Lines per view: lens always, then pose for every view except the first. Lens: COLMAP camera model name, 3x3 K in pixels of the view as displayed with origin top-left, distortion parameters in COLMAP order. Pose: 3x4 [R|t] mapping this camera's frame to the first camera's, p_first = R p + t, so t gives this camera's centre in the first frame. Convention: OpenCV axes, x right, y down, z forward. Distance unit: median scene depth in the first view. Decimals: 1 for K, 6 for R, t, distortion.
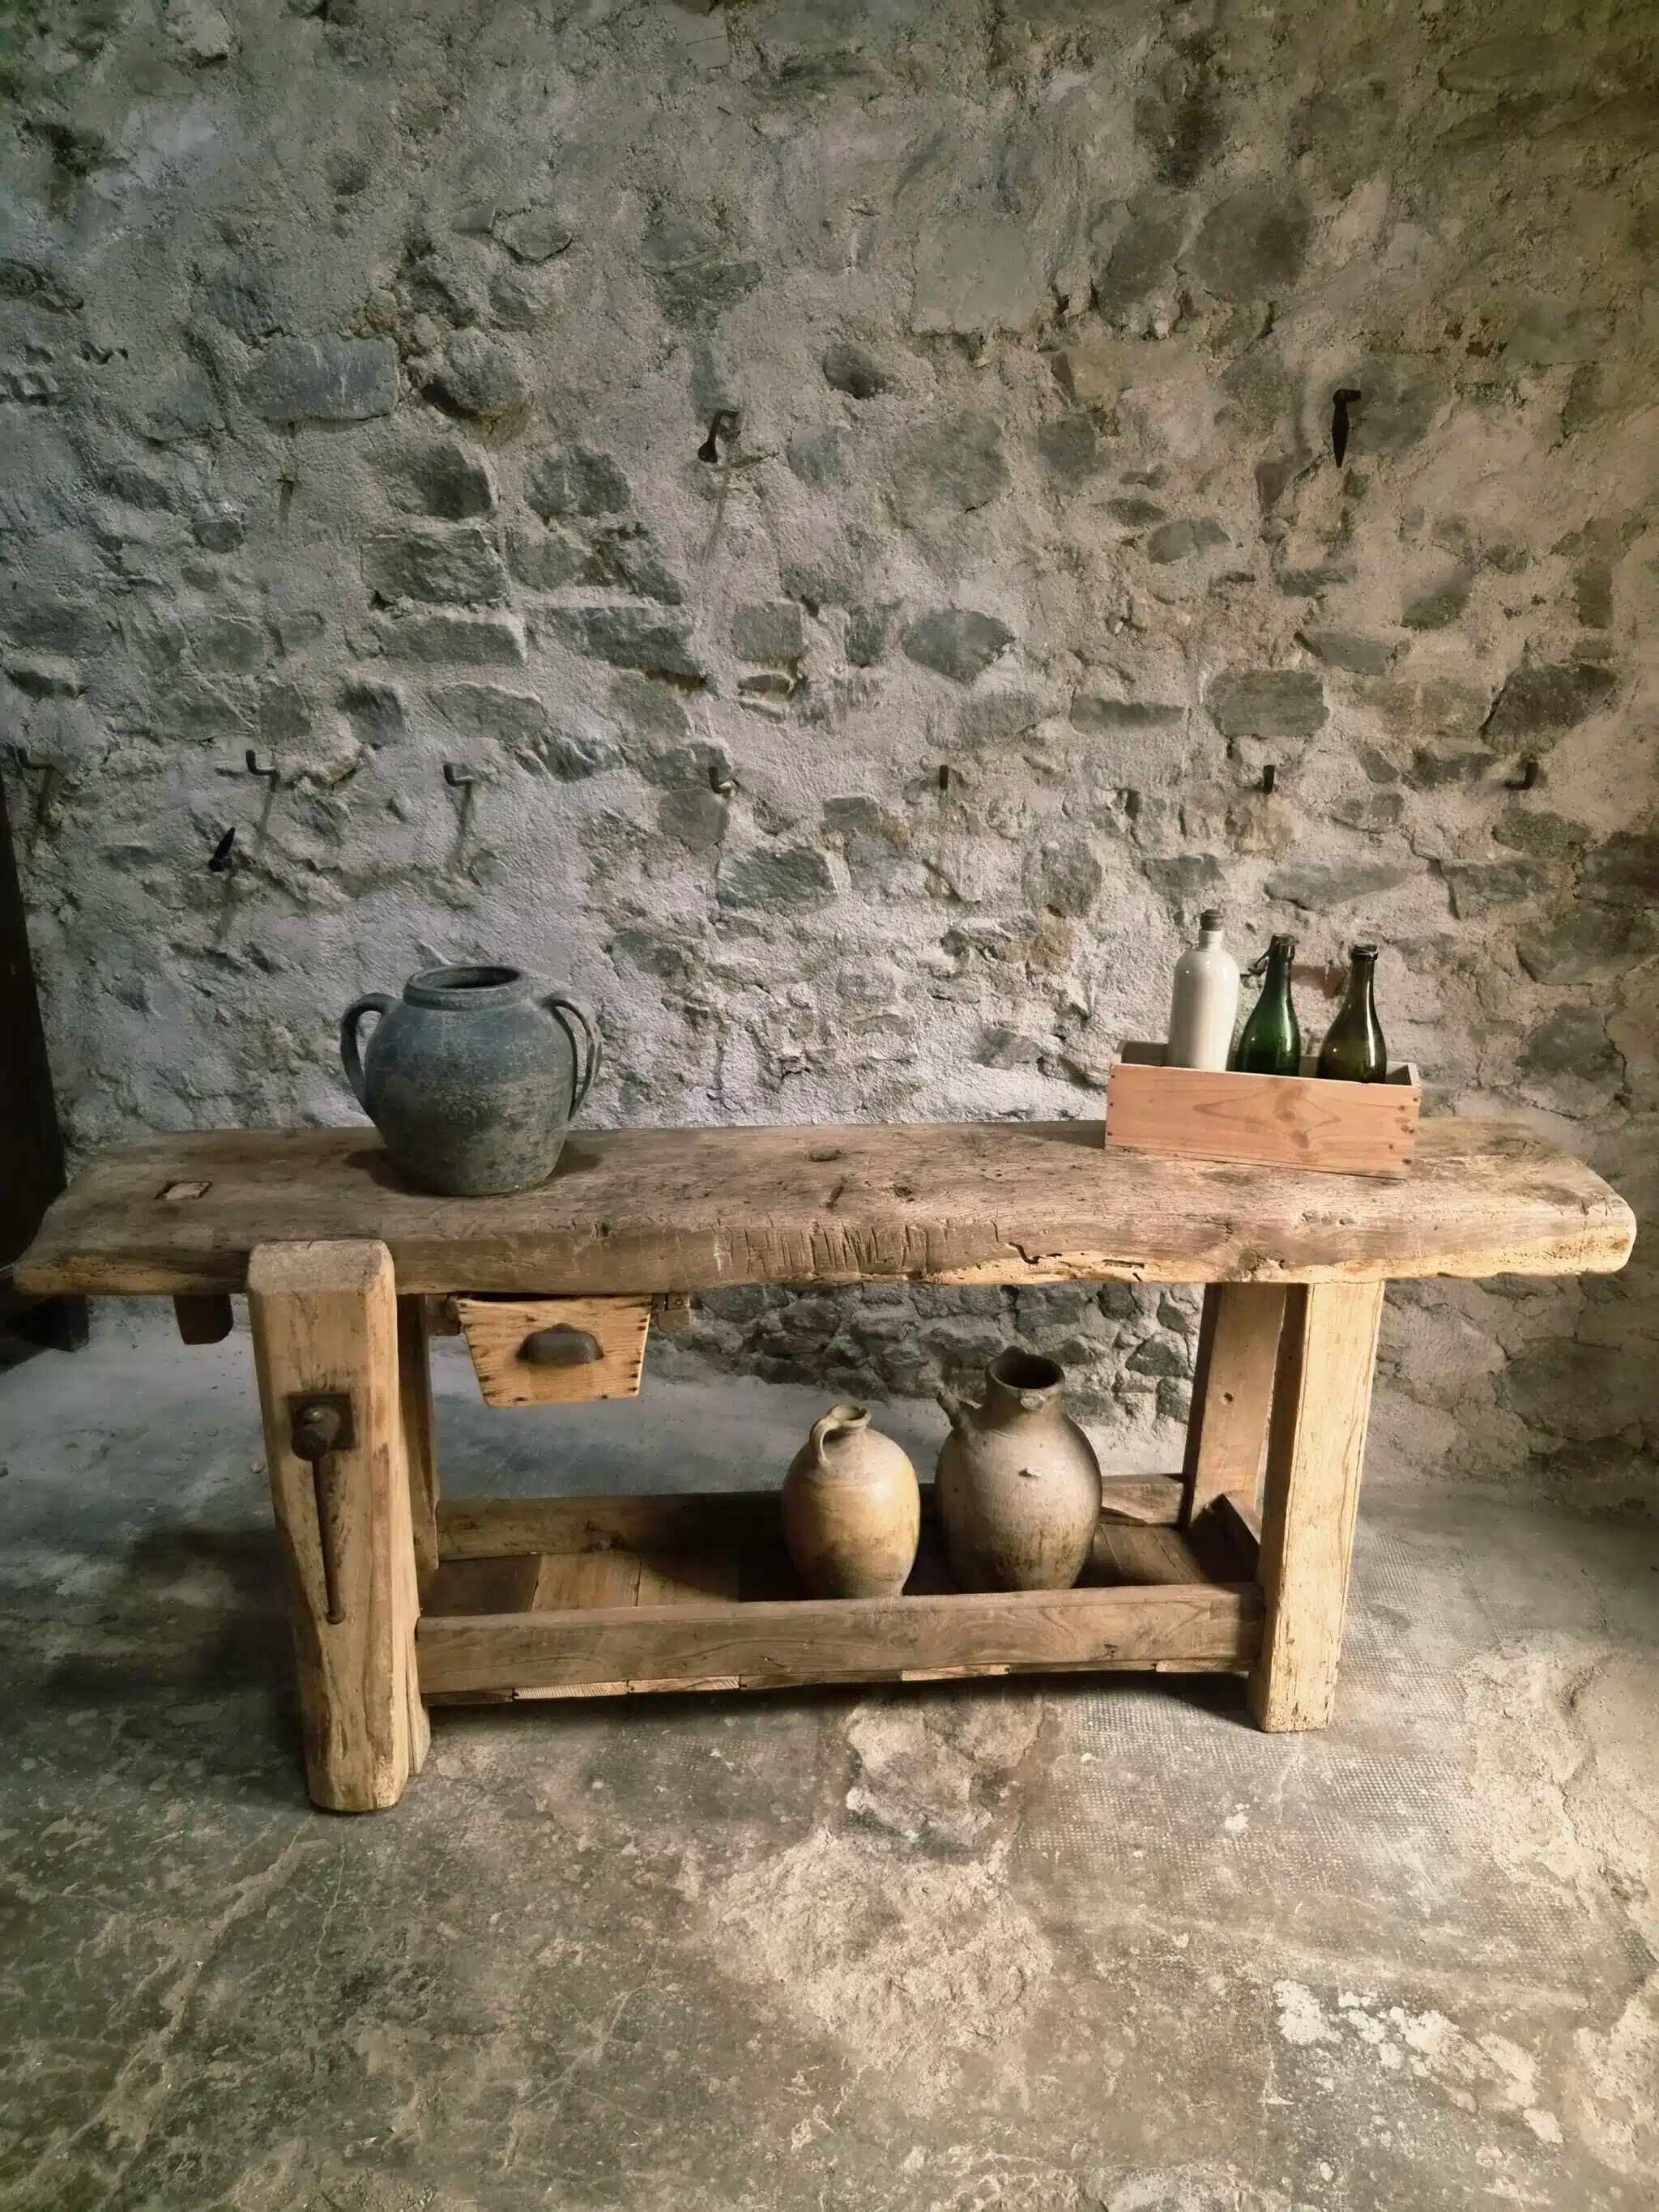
lens RADIAL K [[1500.9, 0, 826.5], [0, 1500.9, 1113.4], [0, 0, 1]] dist [0.062283, -0.051862]
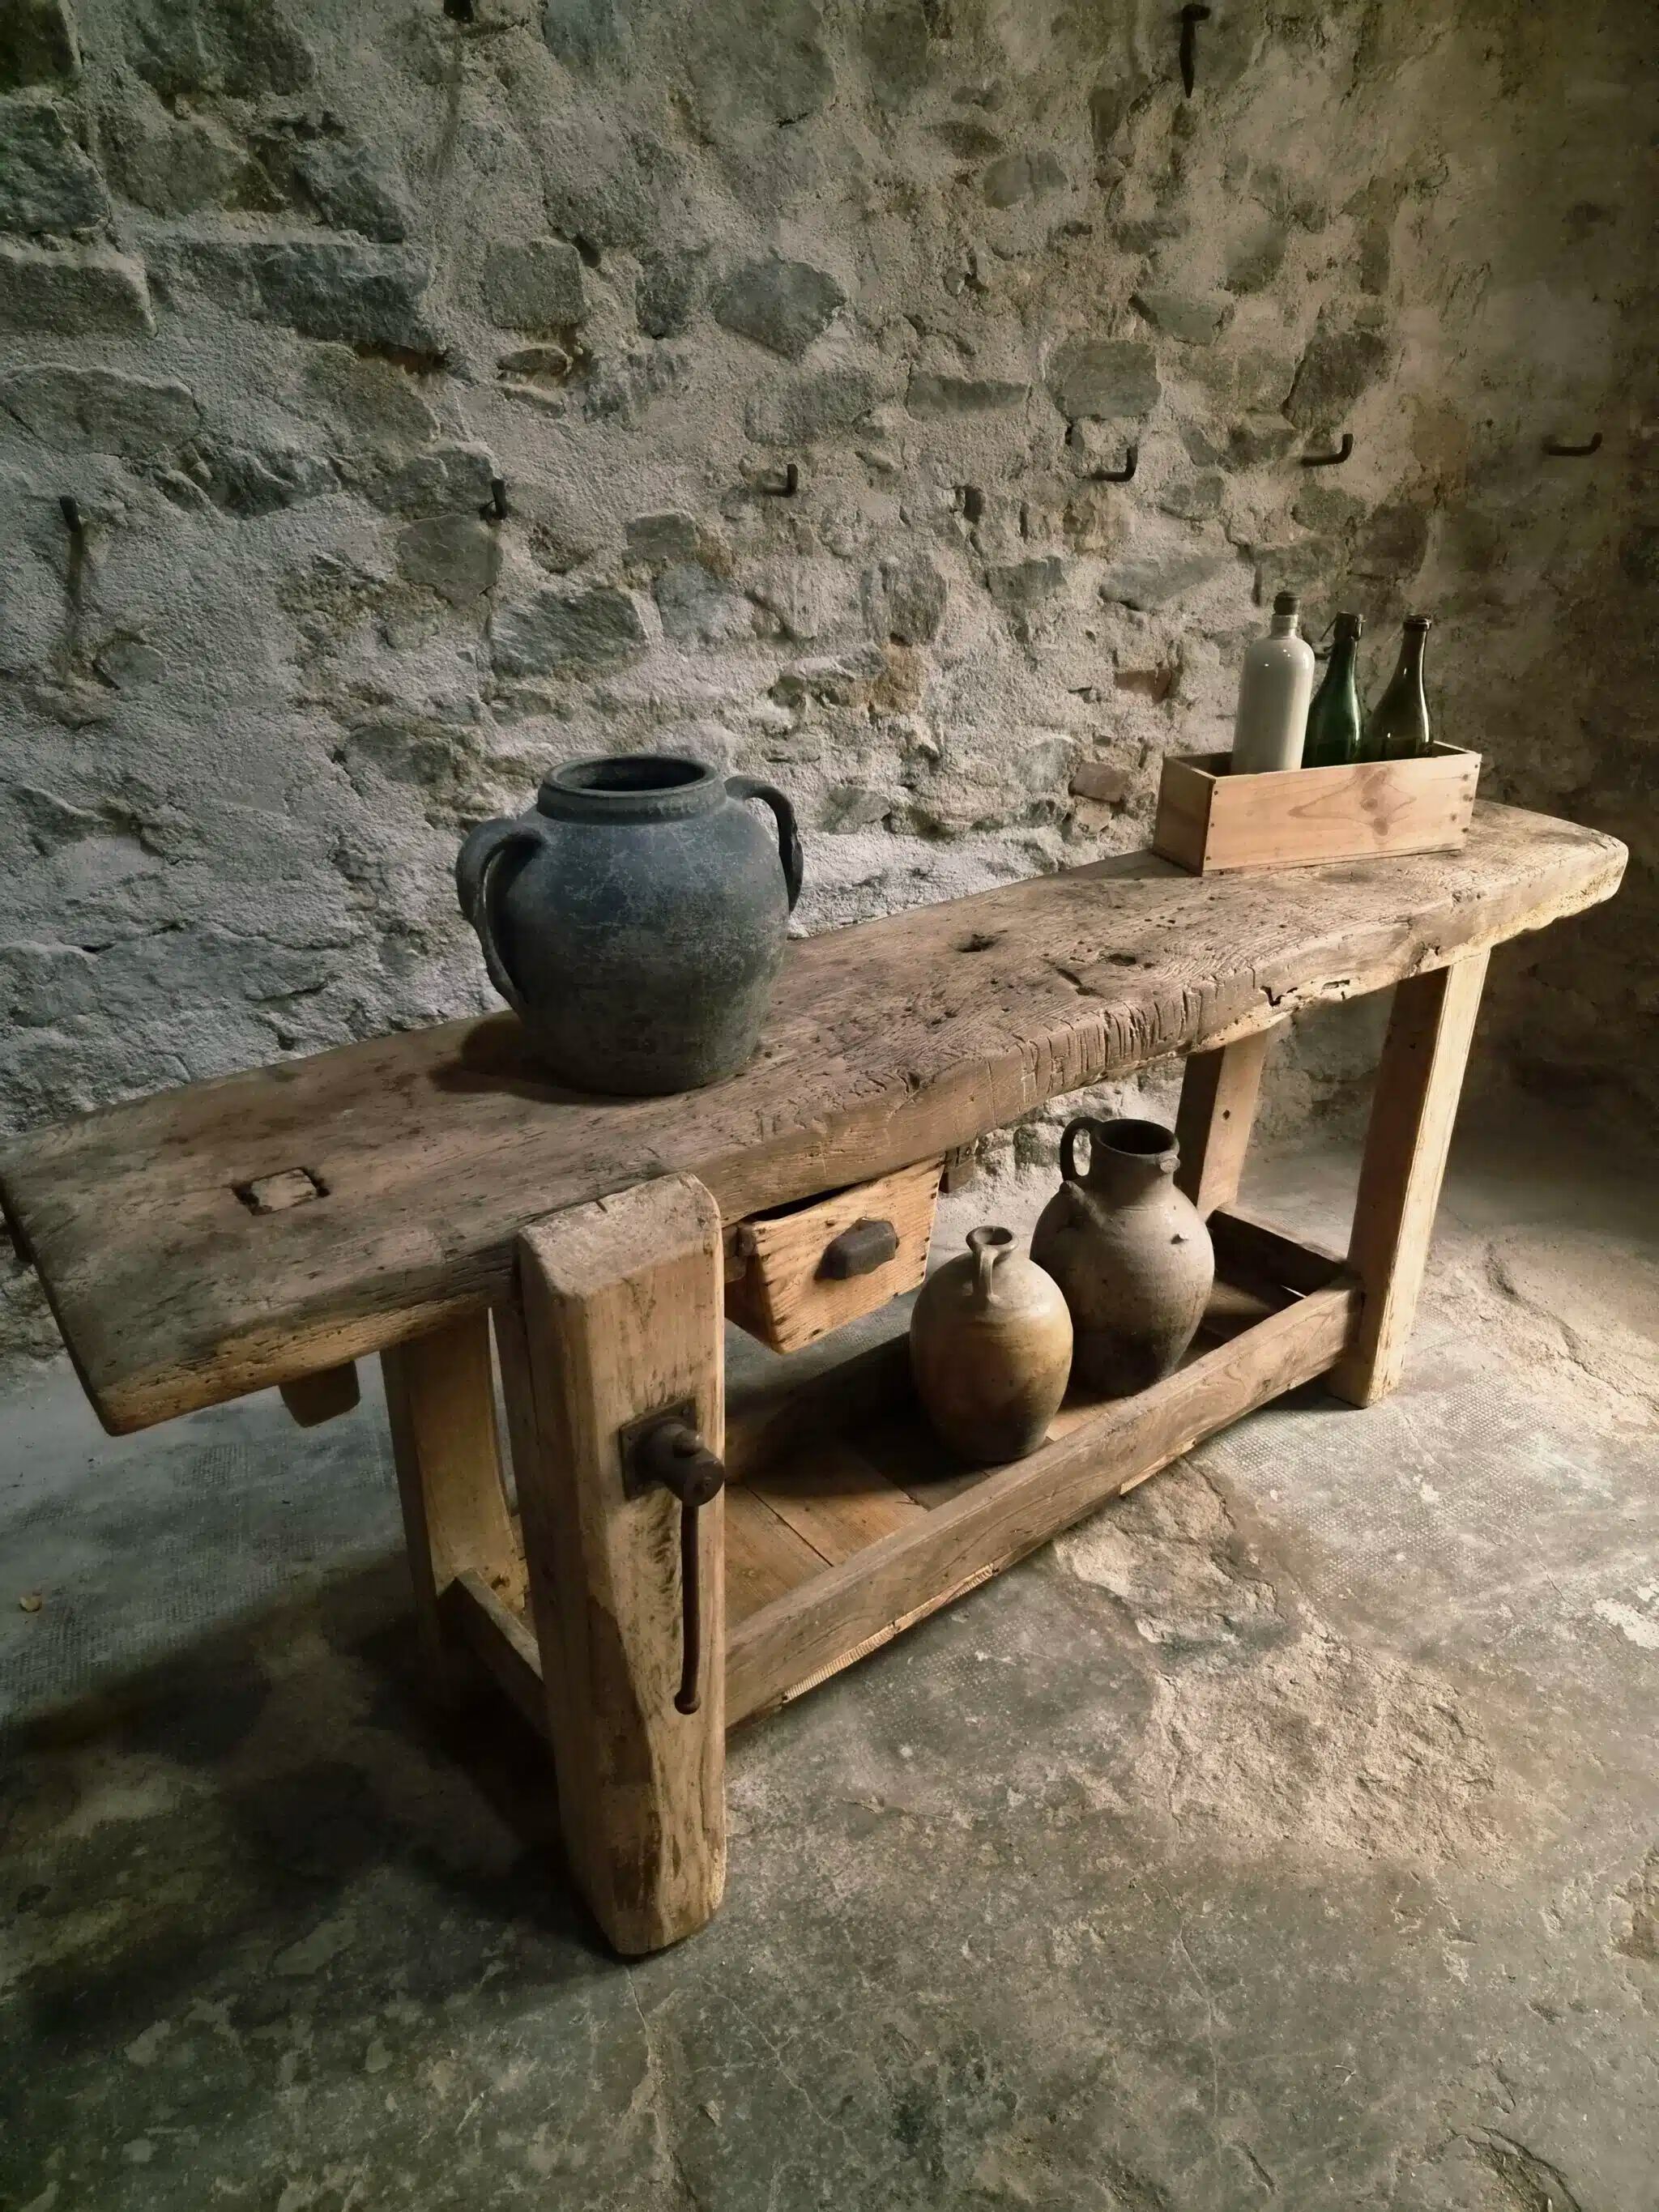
lens RADIAL K [[1500.9, 0, 825.9], [0, 1500.9, 1095.0], [0, 0, 1]] dist [0.062283, -0.051862]
pose [[0.824047, -0.246568, 0.510049, -0.401244], [0.182178, 0.967831, 0.173537, -0.038647], [-0.536430, -0.050083, 0.842458, 0.274449]]
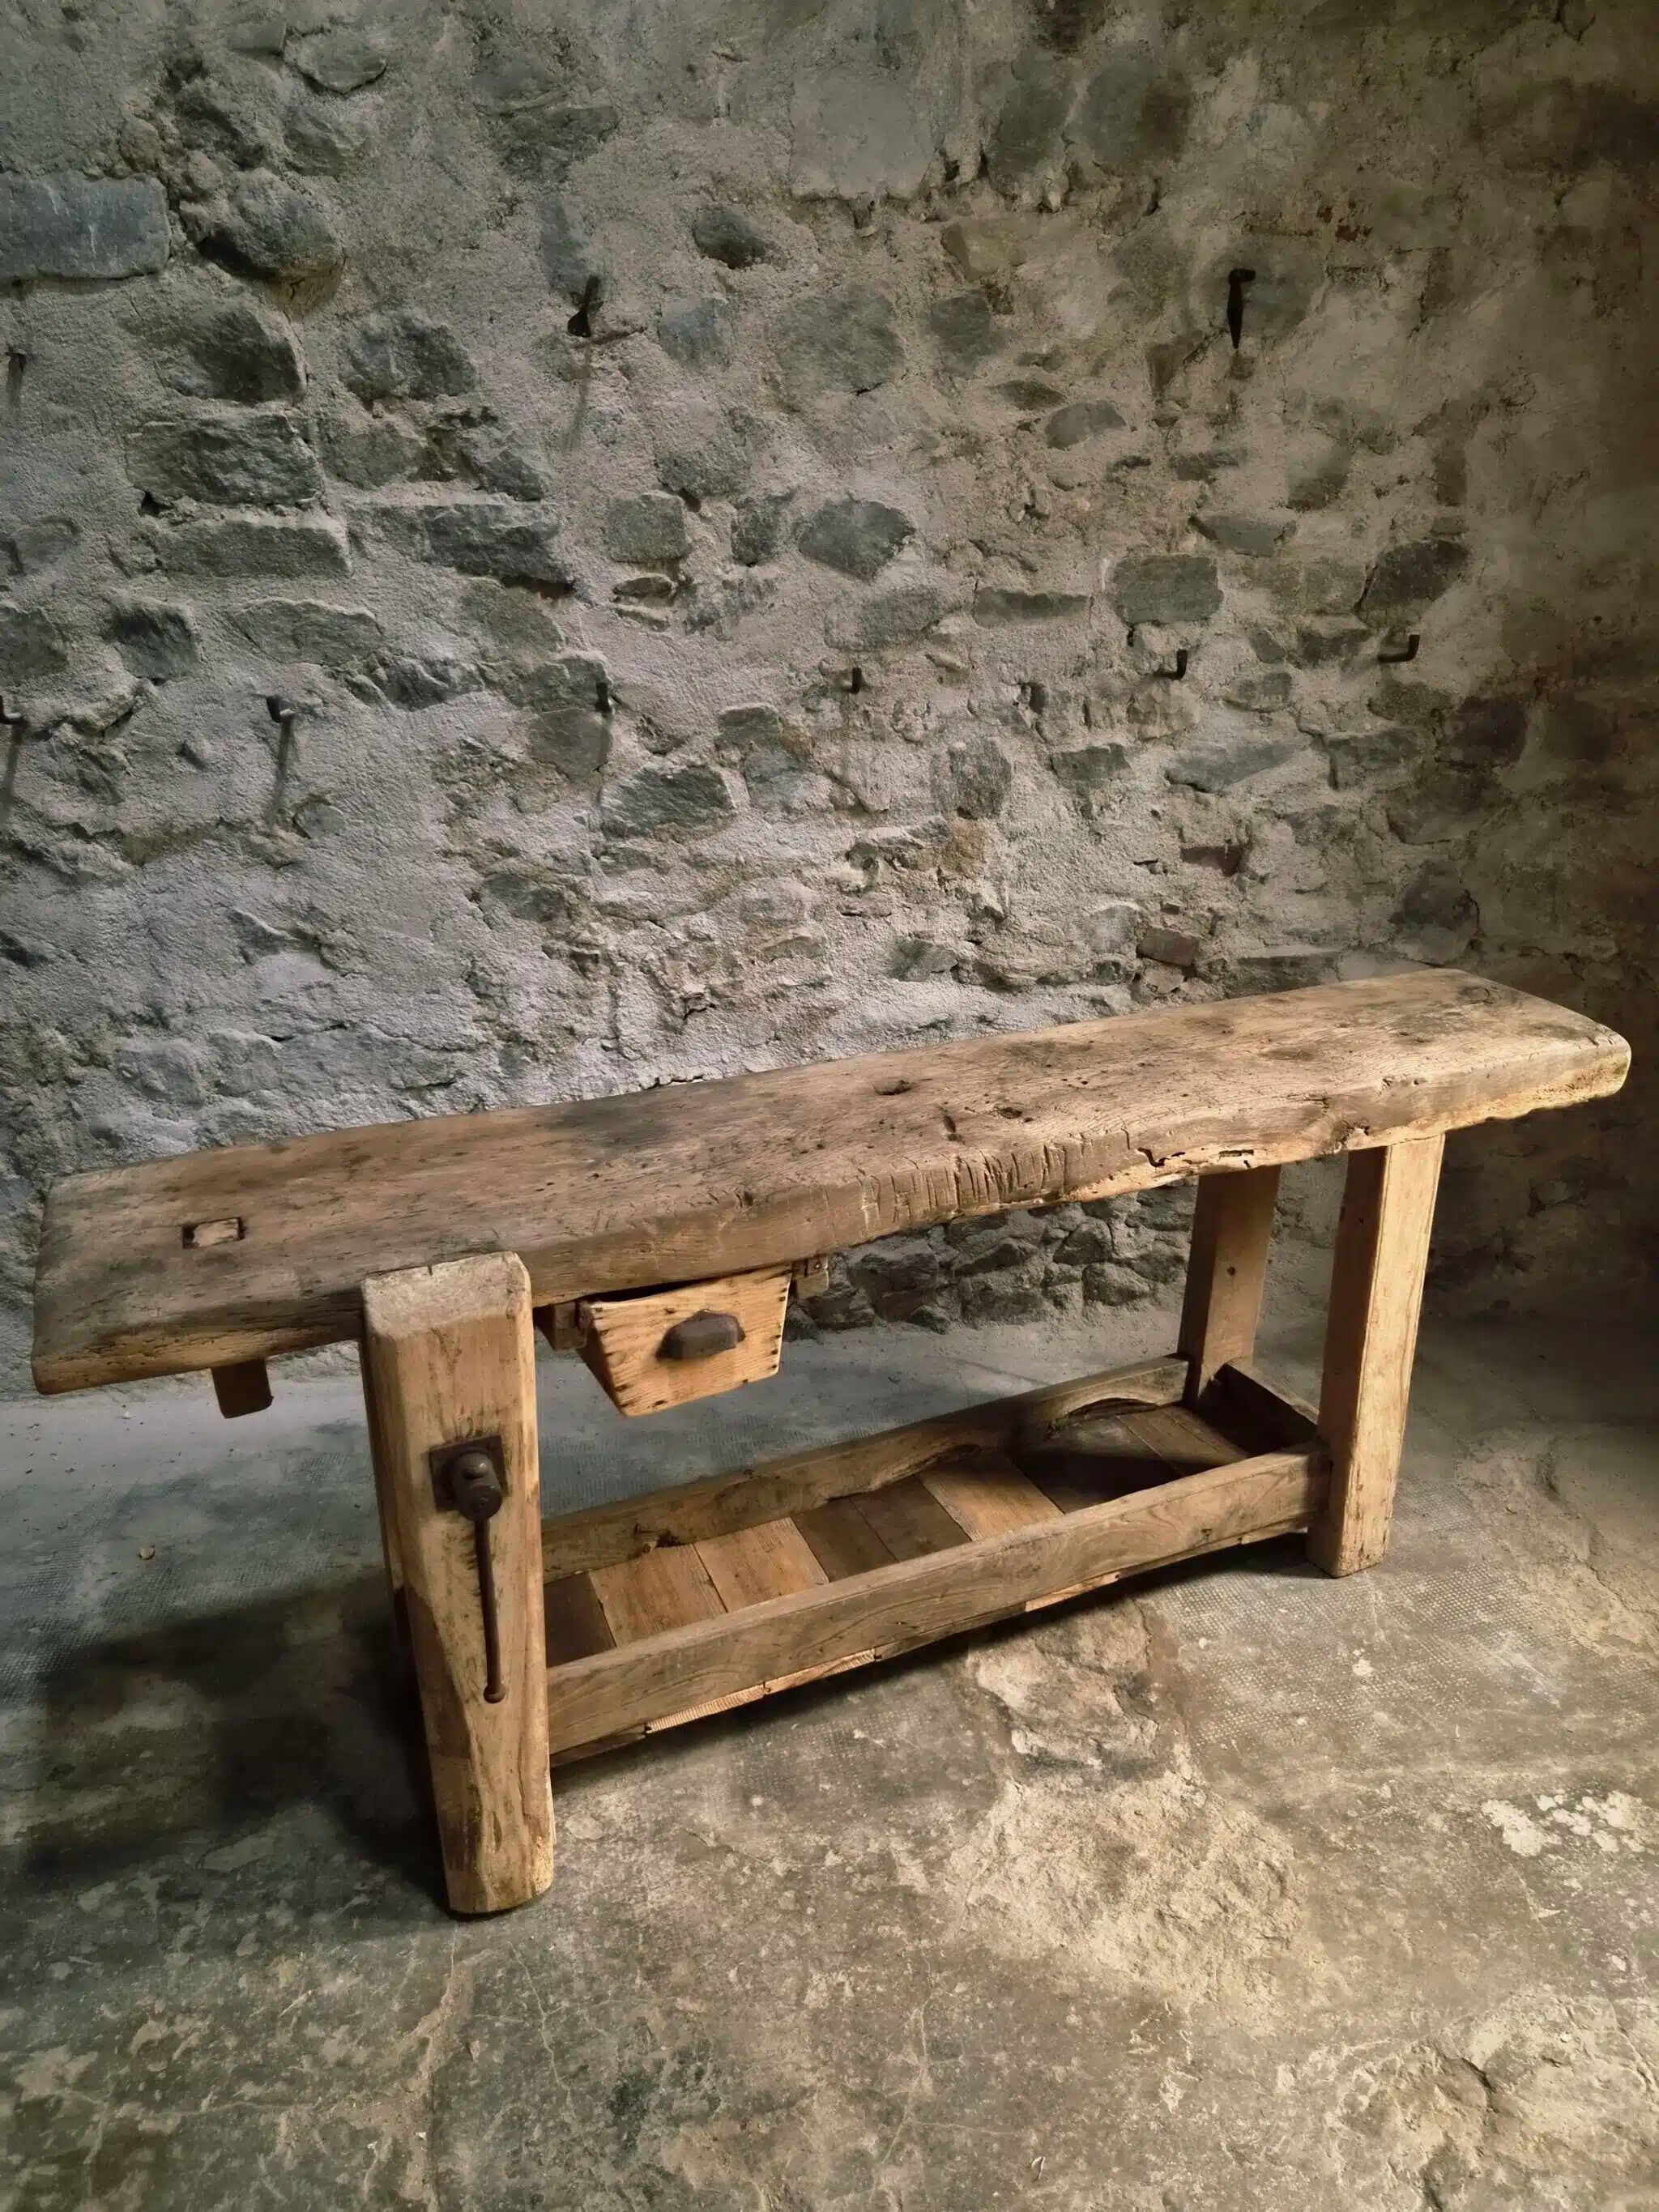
lens RADIAL K [[1497.6, 0, 816.8], [0, 1497.6, 1090.8], [0, 0, 1]] dist [0.066340, -0.052894]
pose [[0.945425, -0.133904, 0.297055, -0.257317], [0.122991, 0.990870, 0.055218, -0.021877], [-0.301737, -0.015669, 0.953263, 0.096801]]
